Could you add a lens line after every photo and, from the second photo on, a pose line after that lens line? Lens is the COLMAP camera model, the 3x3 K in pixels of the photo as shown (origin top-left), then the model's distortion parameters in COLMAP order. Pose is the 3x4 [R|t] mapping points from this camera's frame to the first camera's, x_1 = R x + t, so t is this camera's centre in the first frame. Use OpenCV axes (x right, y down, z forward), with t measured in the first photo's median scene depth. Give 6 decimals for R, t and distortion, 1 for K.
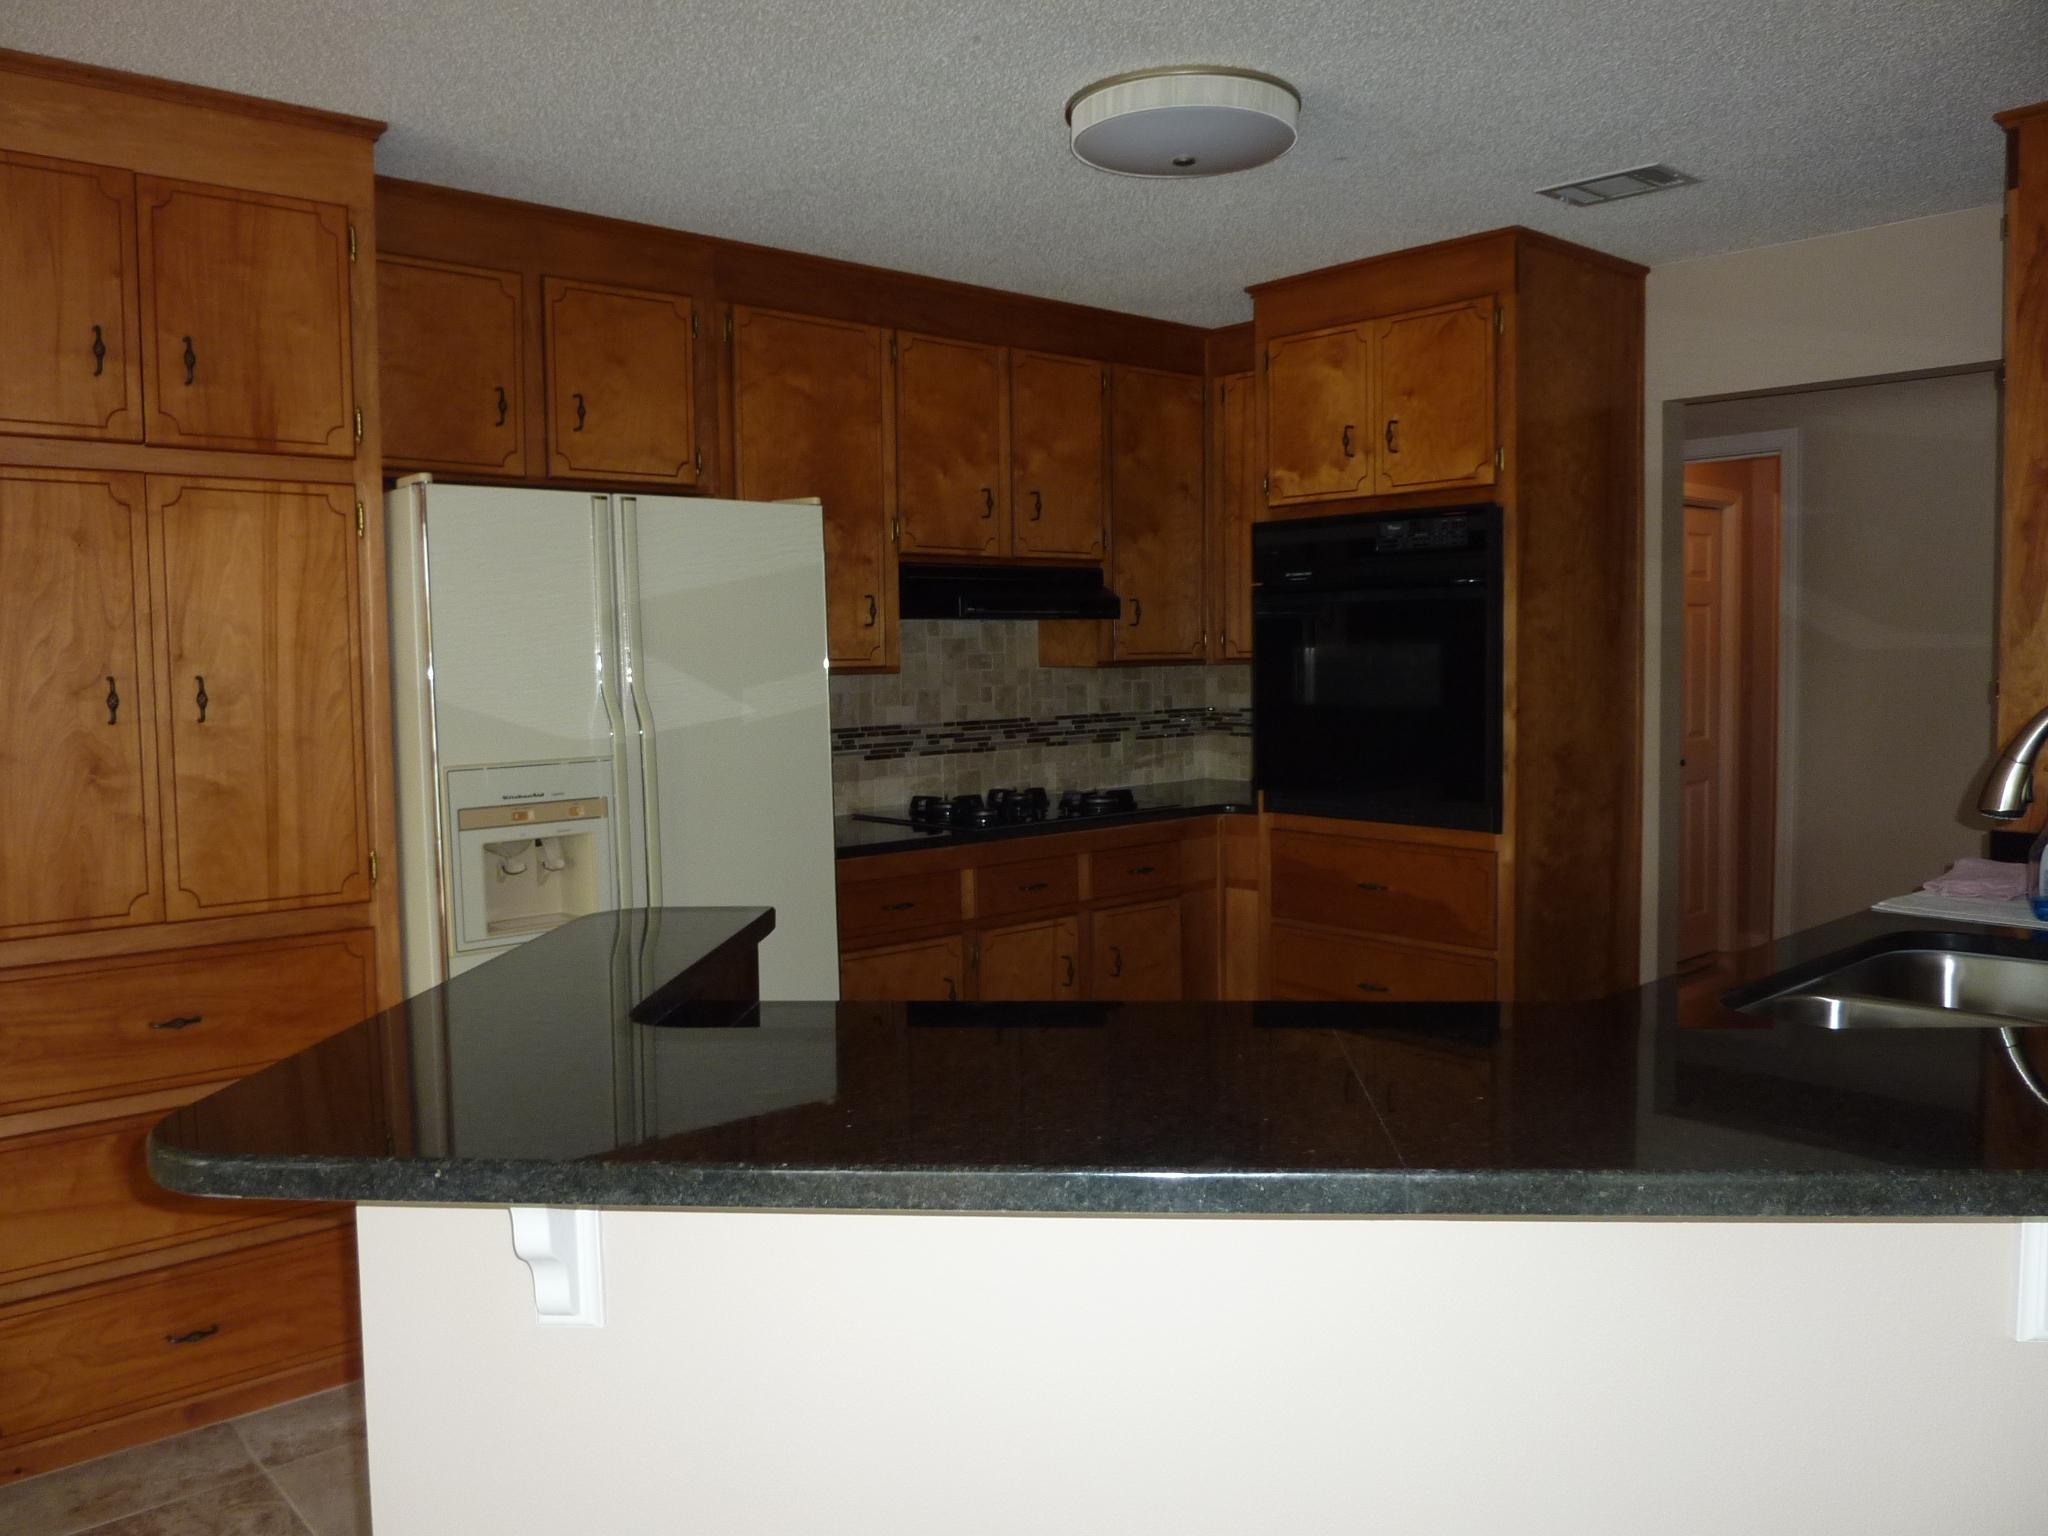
lens RADIAL K [[1566.6, 0, 1024.0], [0, 1566.6, 768.0], [0, 0, 1]] dist [-0.023051, -0.007434]
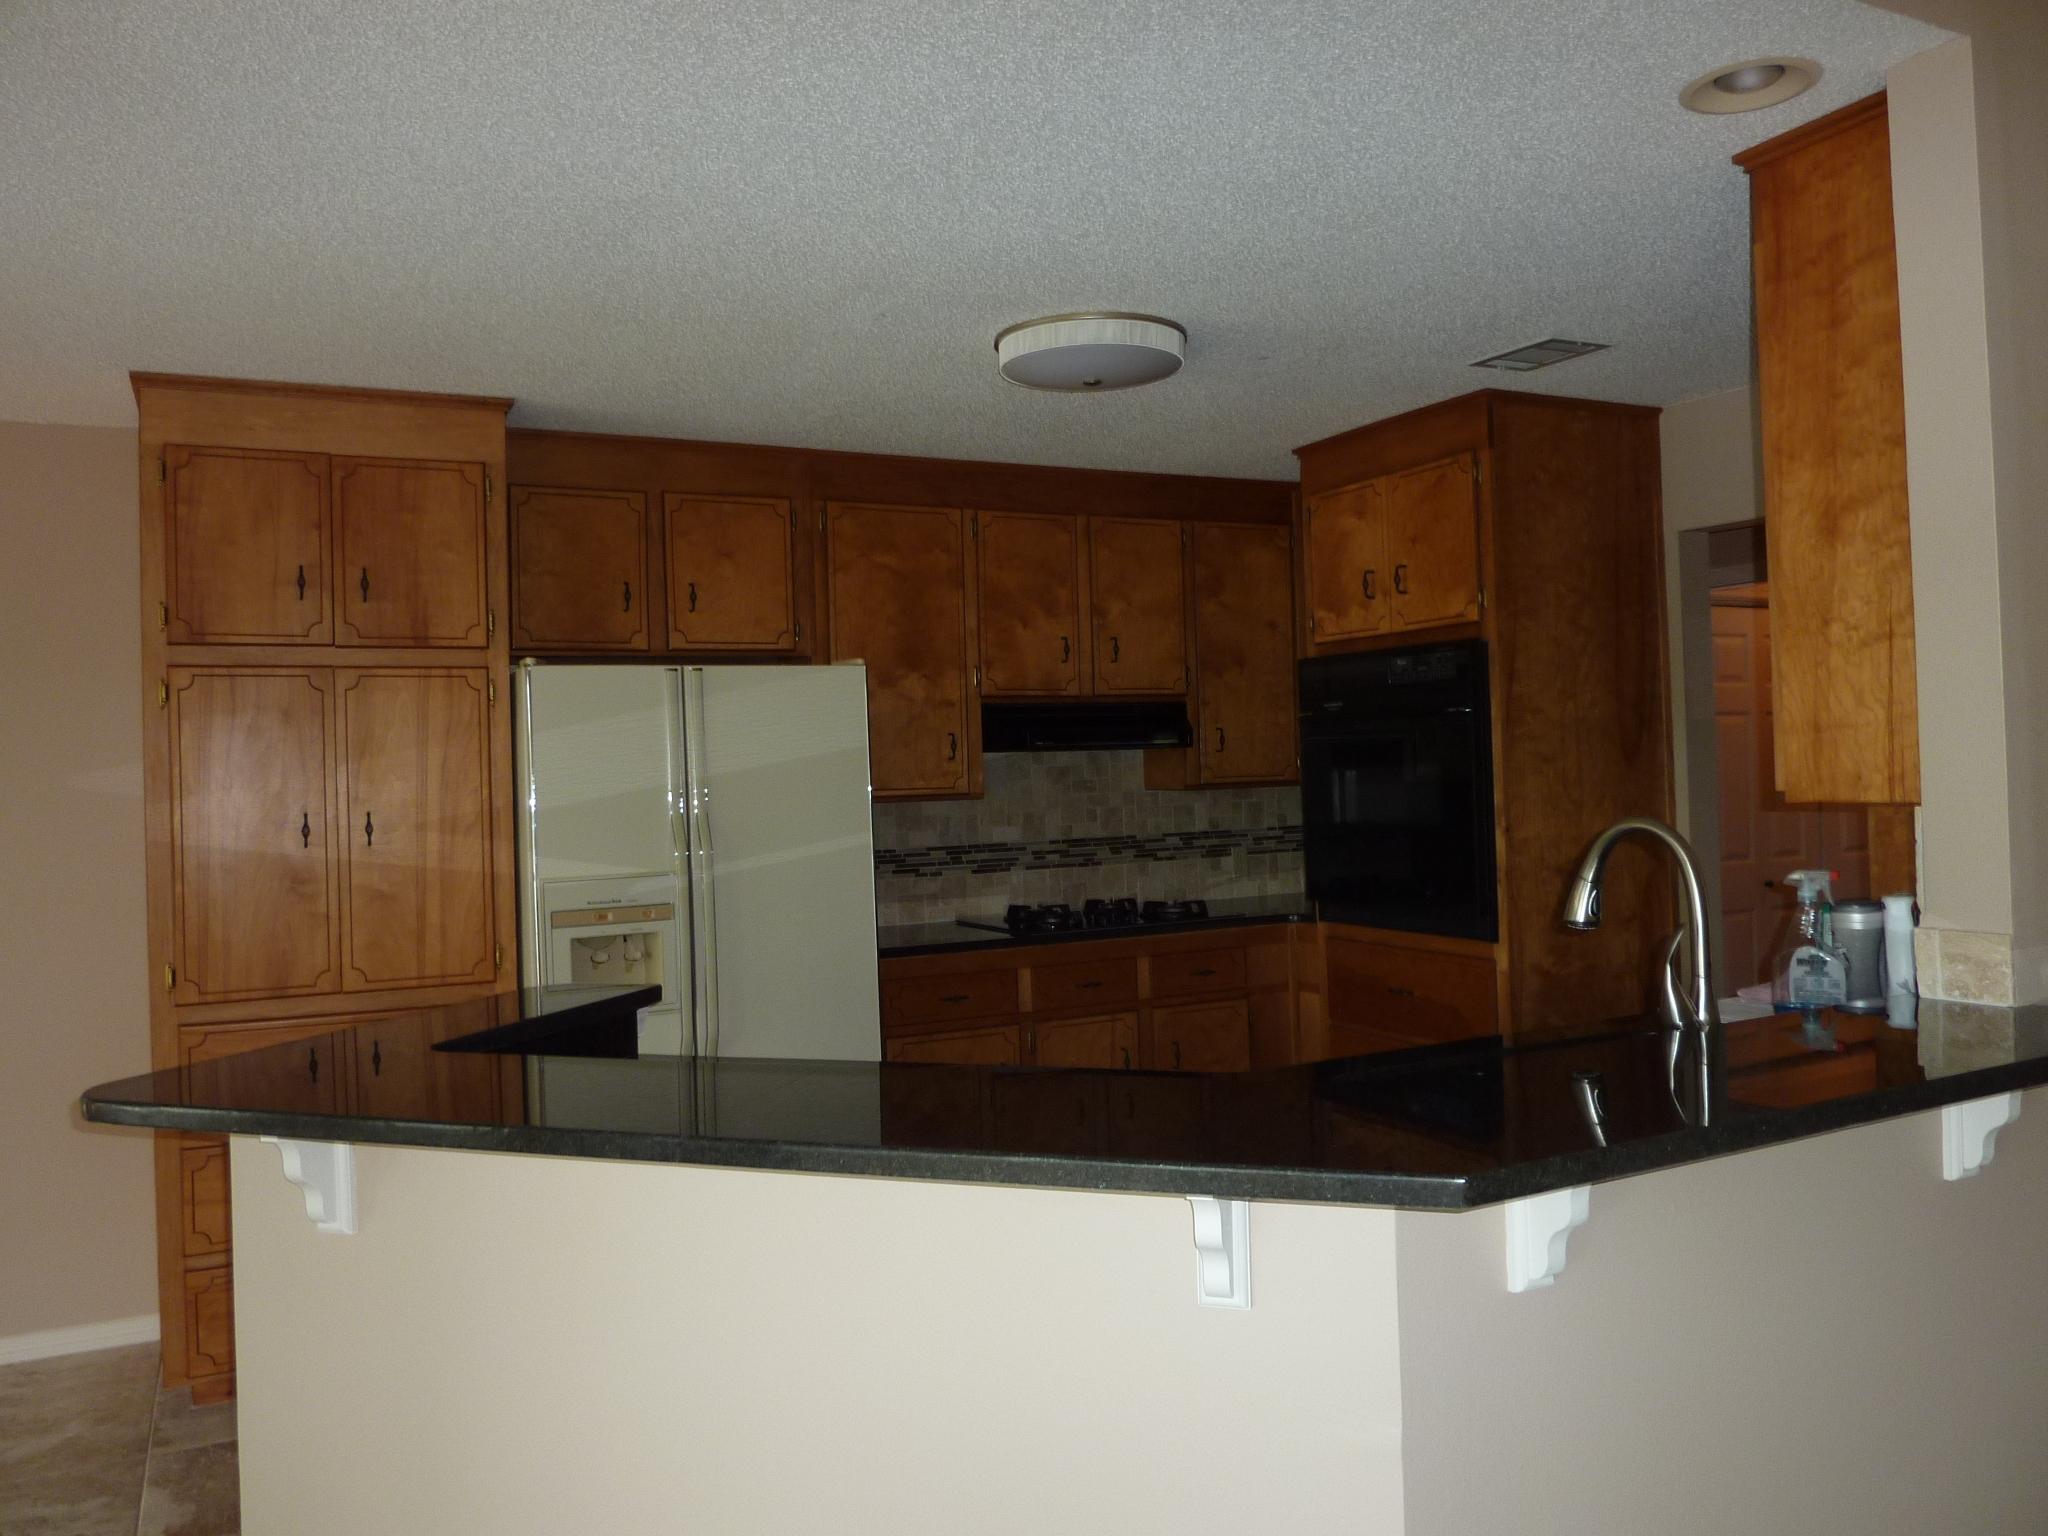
lens RADIAL K [[1566.6, 0, 1024.0], [0, 1566.6, 768.0], [0, 0, 1]] dist [-0.023051, -0.007434]
pose [[0.966661, -0.016004, -0.255560, 0.262524], [-0.002042, 0.997531, -0.070192, -0.001717], [0.256052, 0.068374, 0.964242, -0.124146]]
